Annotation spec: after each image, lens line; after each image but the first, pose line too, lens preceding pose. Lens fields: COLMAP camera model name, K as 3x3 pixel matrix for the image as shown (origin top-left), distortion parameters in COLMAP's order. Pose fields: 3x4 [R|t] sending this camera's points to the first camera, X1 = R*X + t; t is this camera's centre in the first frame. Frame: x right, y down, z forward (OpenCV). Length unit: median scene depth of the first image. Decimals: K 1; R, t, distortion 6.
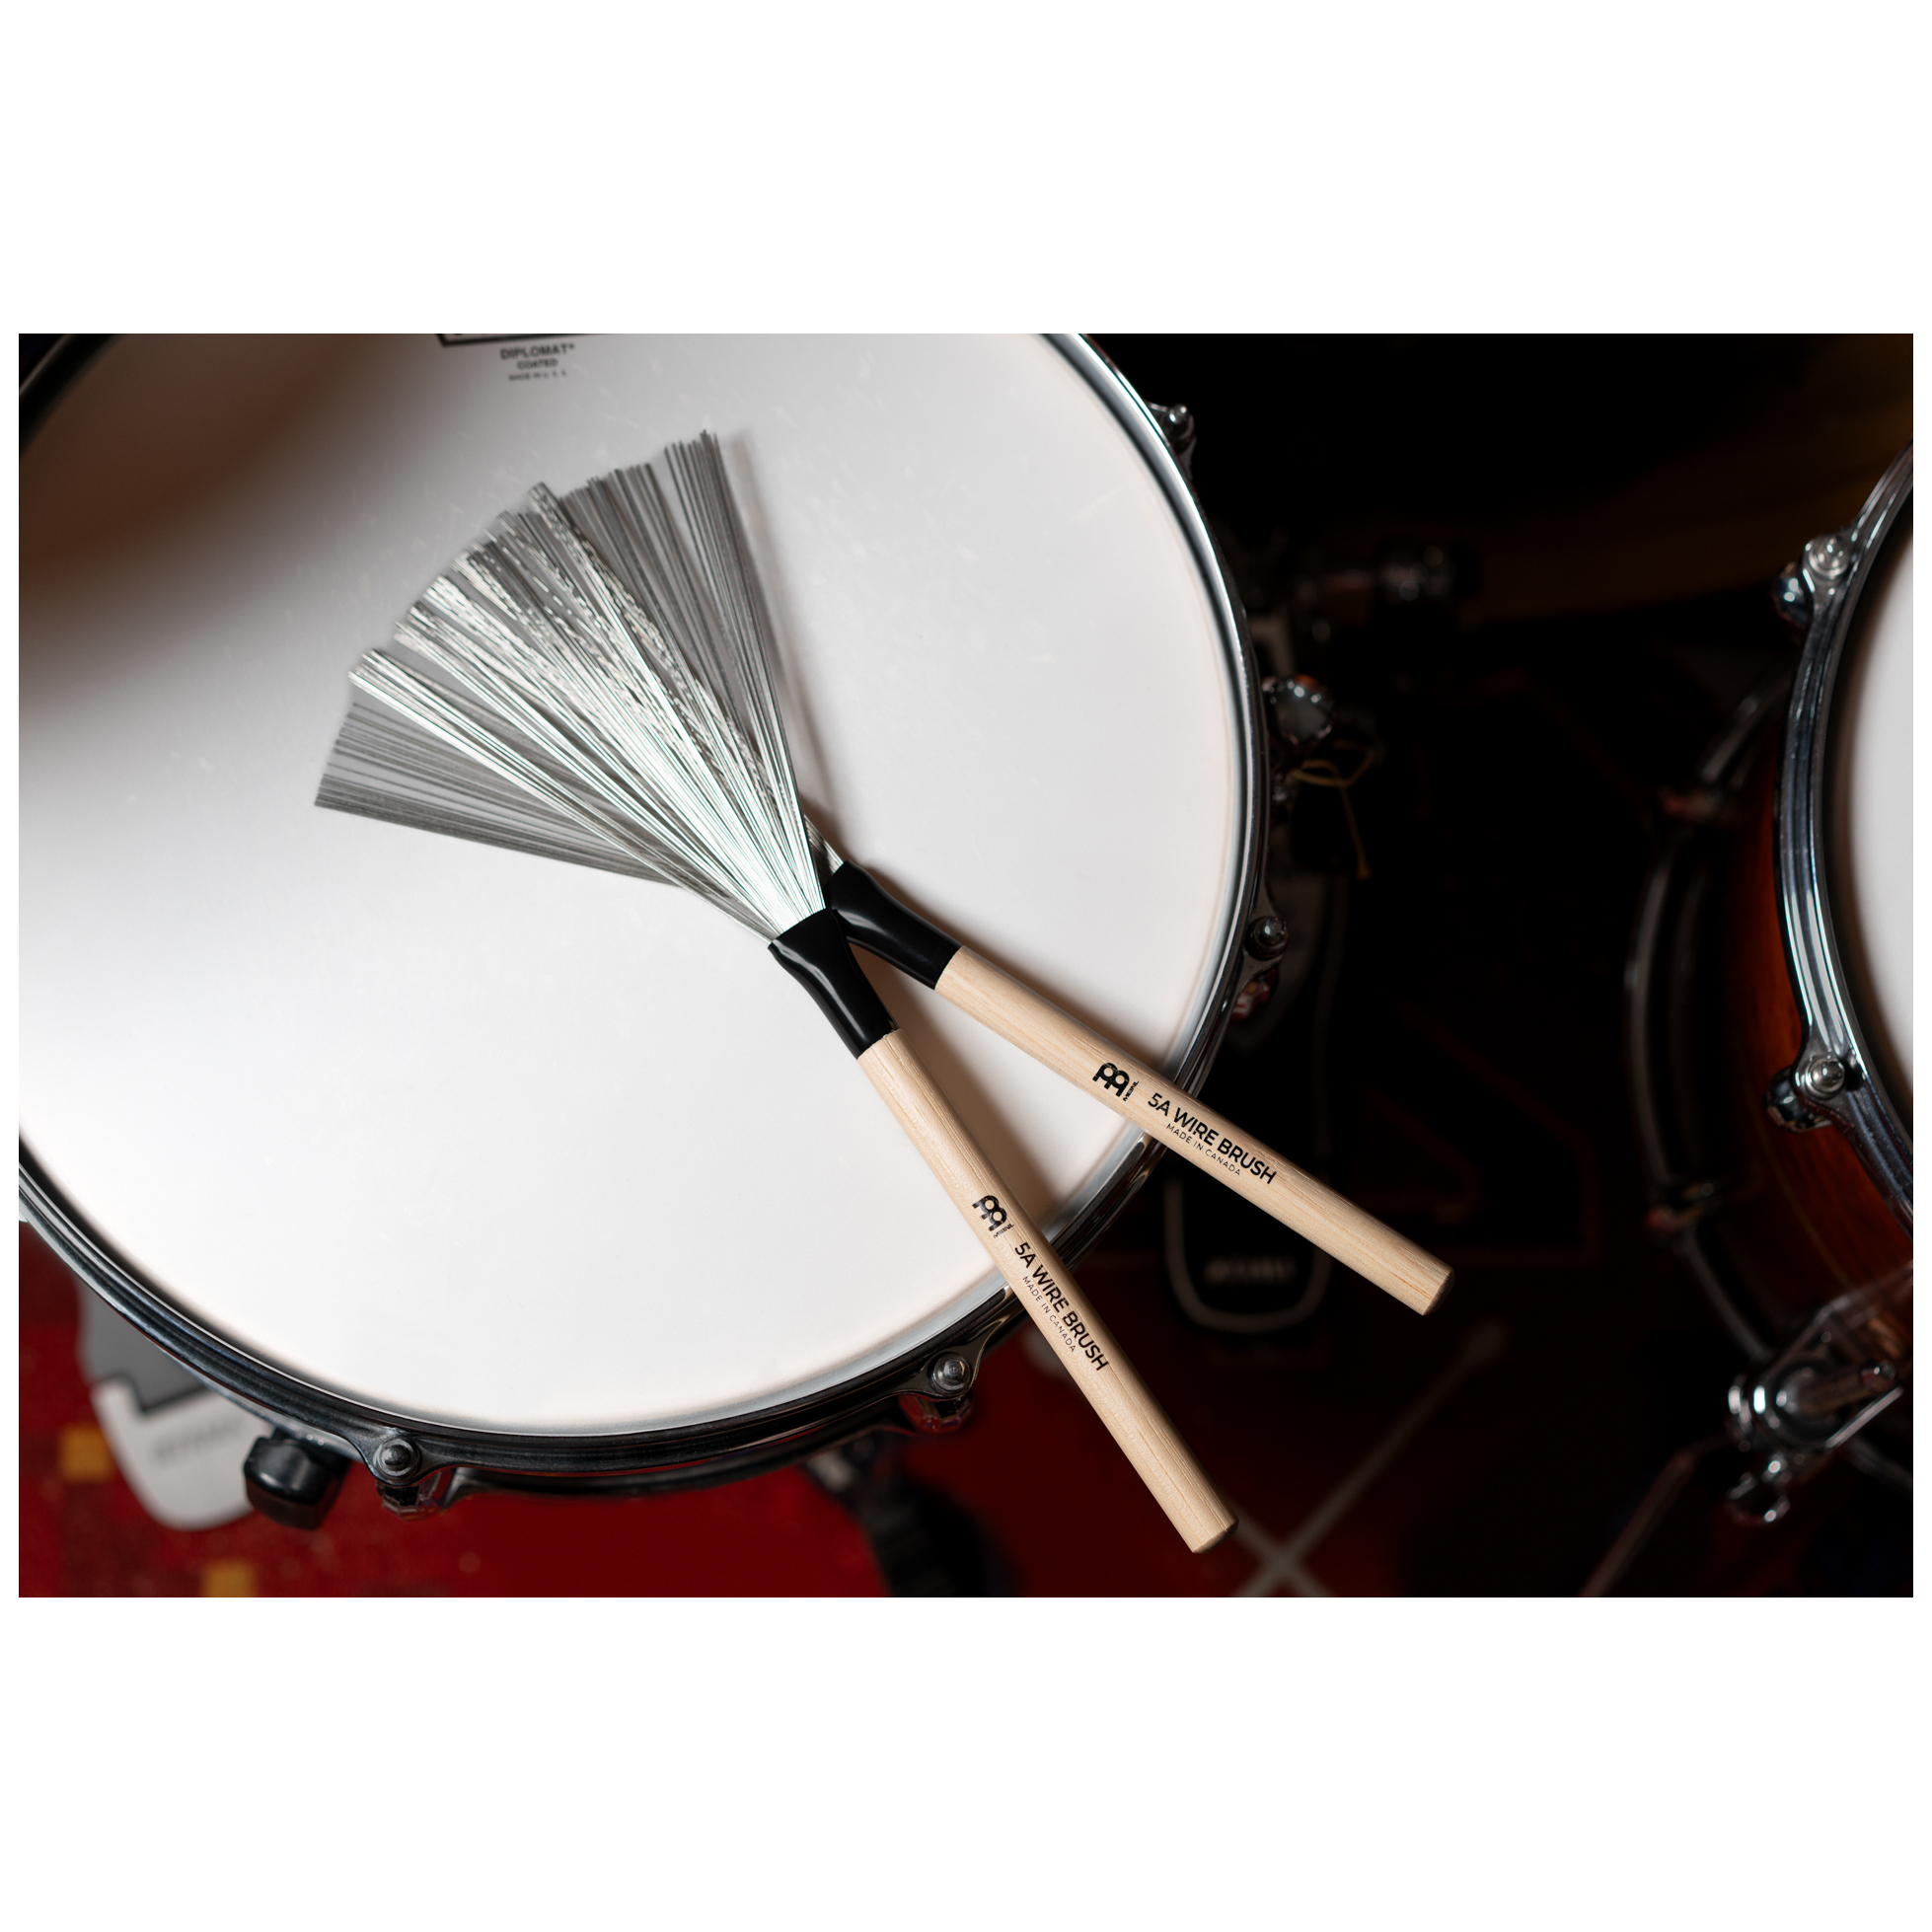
lens RADIAL K [[4259.7, 0, 965.4], [0, 4259.7, 905.6], [0, 0, 1]] dist [0.044390, 0.049261]
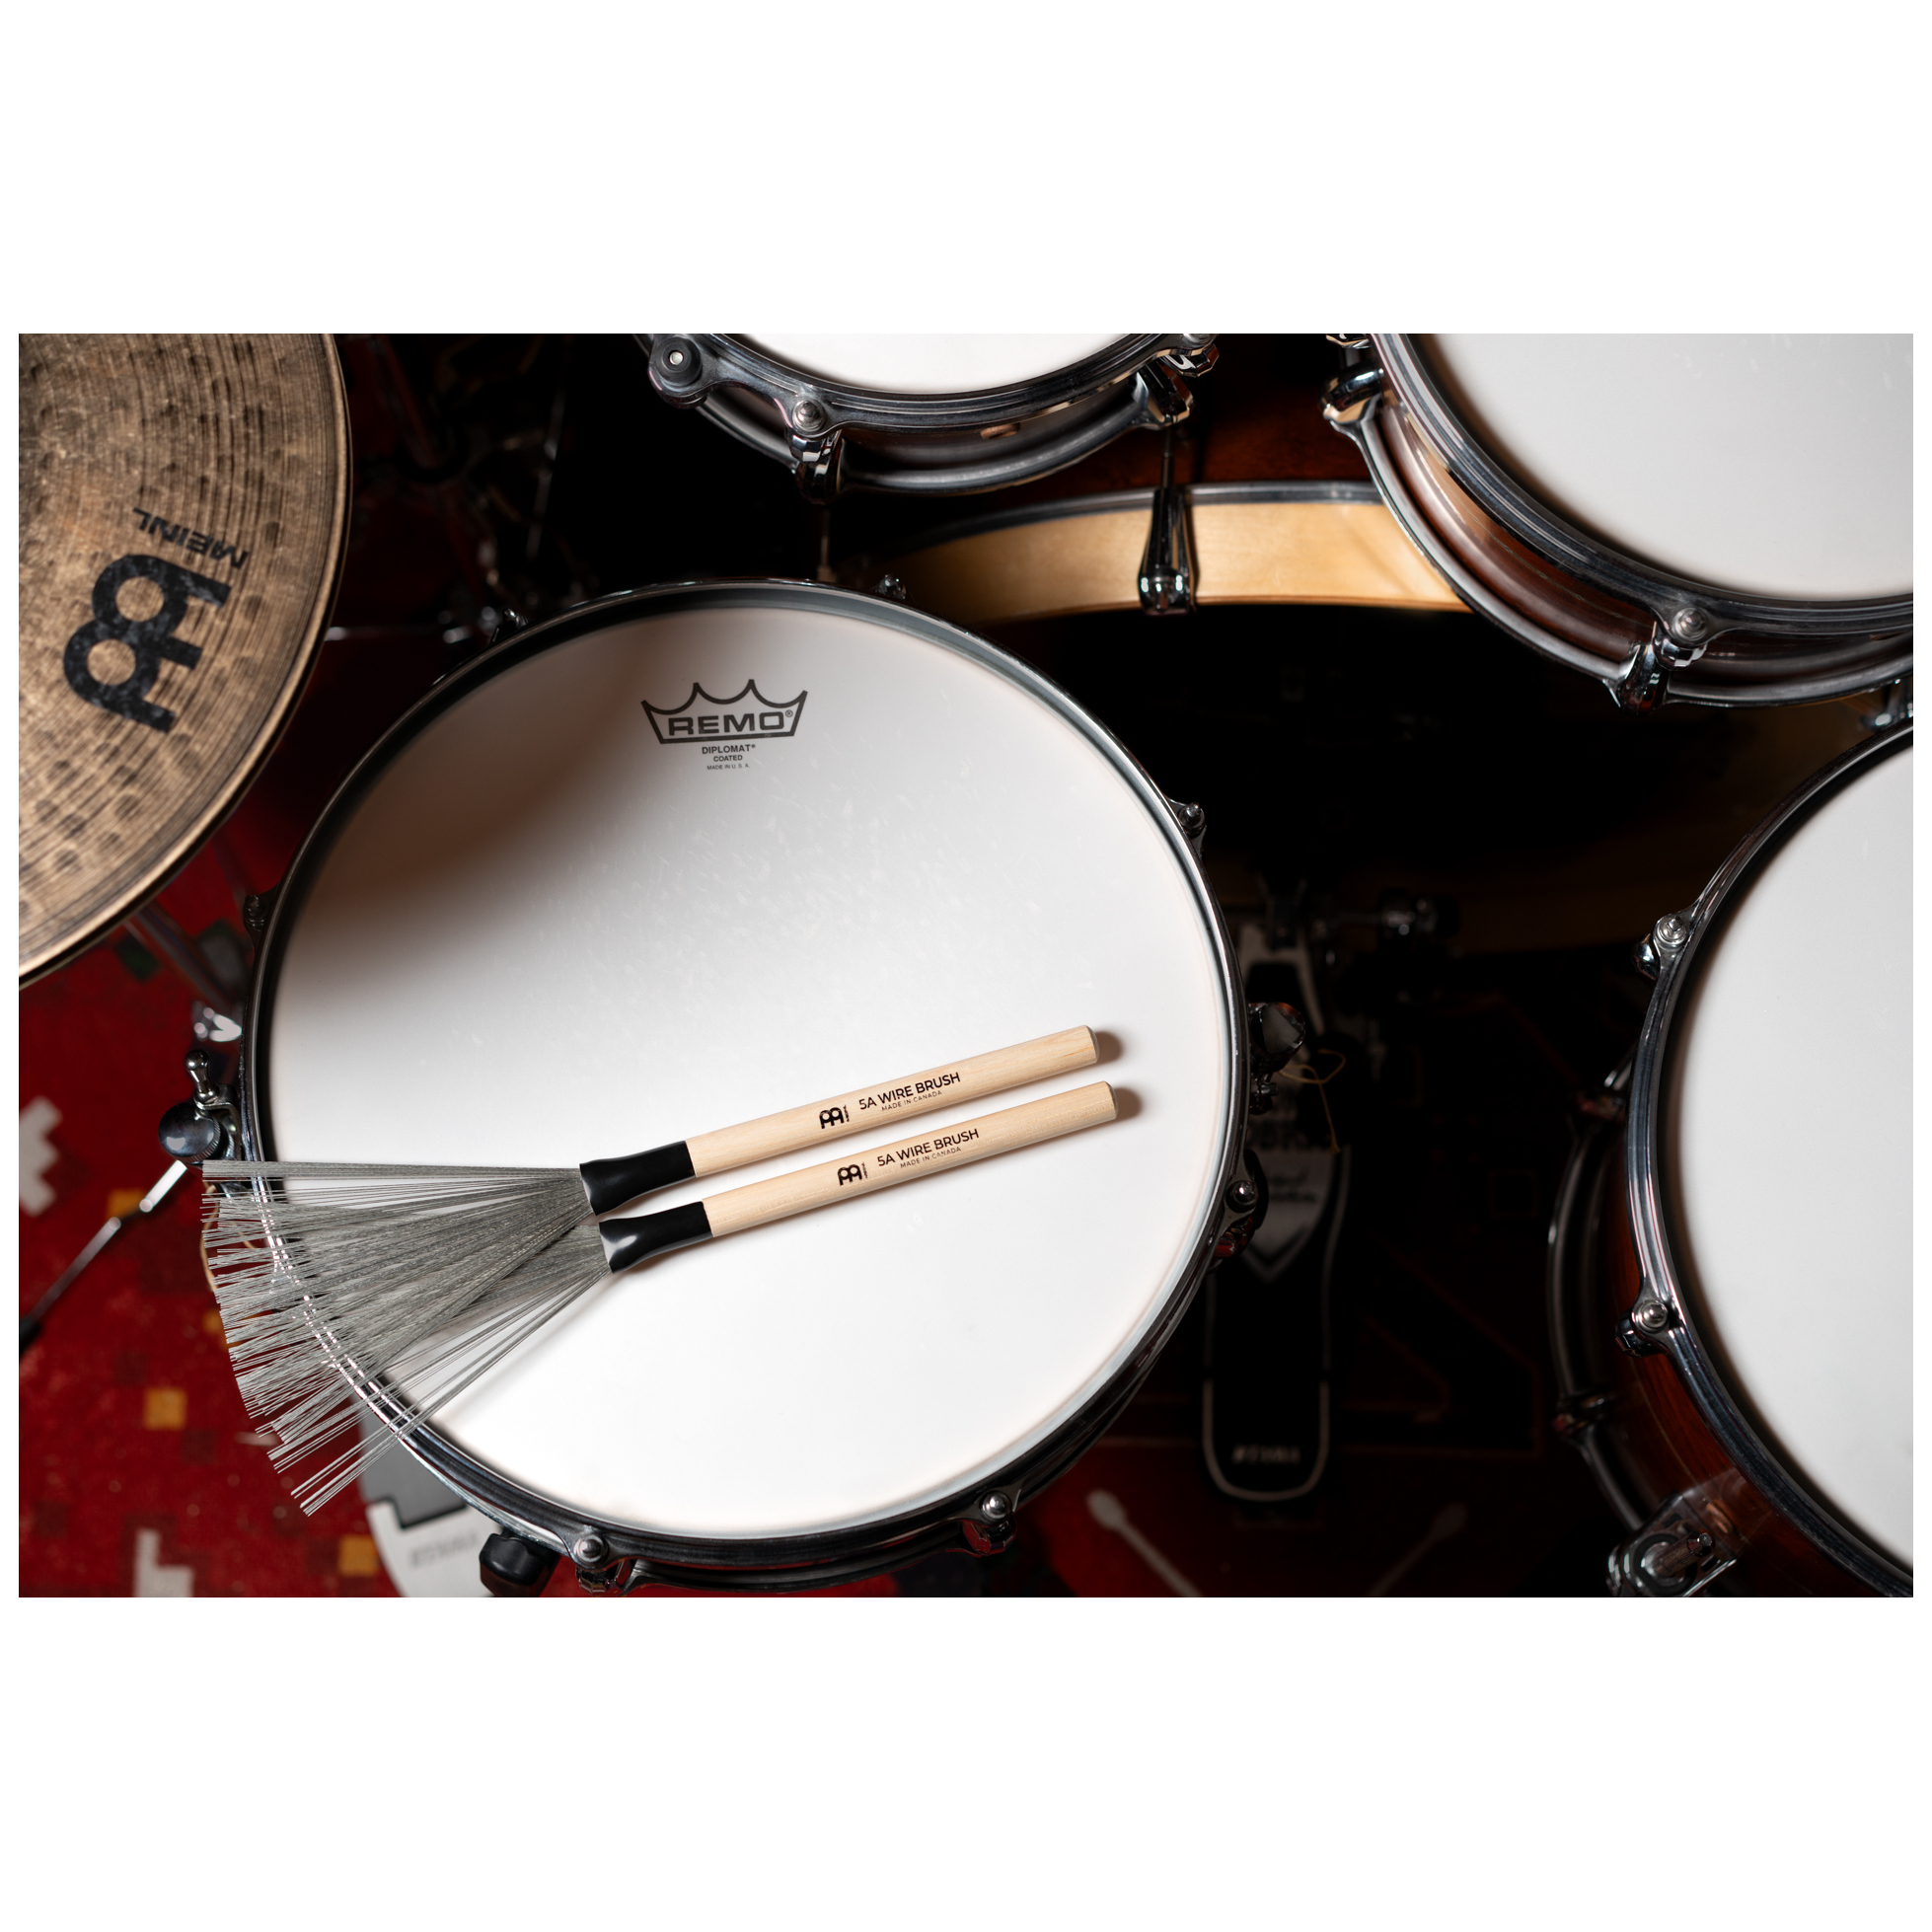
lens RADIAL K [[4259.7, 0, 965.4], [0, 4259.7, 905.6], [0, 0, 1]] dist [0.044390, 0.049261]
pose [[0.997617, 0.036374, -0.058624, 0.058447], [-0.039463, 0.997845, -0.052430, -0.010137], [0.056590, 0.054619, 0.996902, -0.364907]]
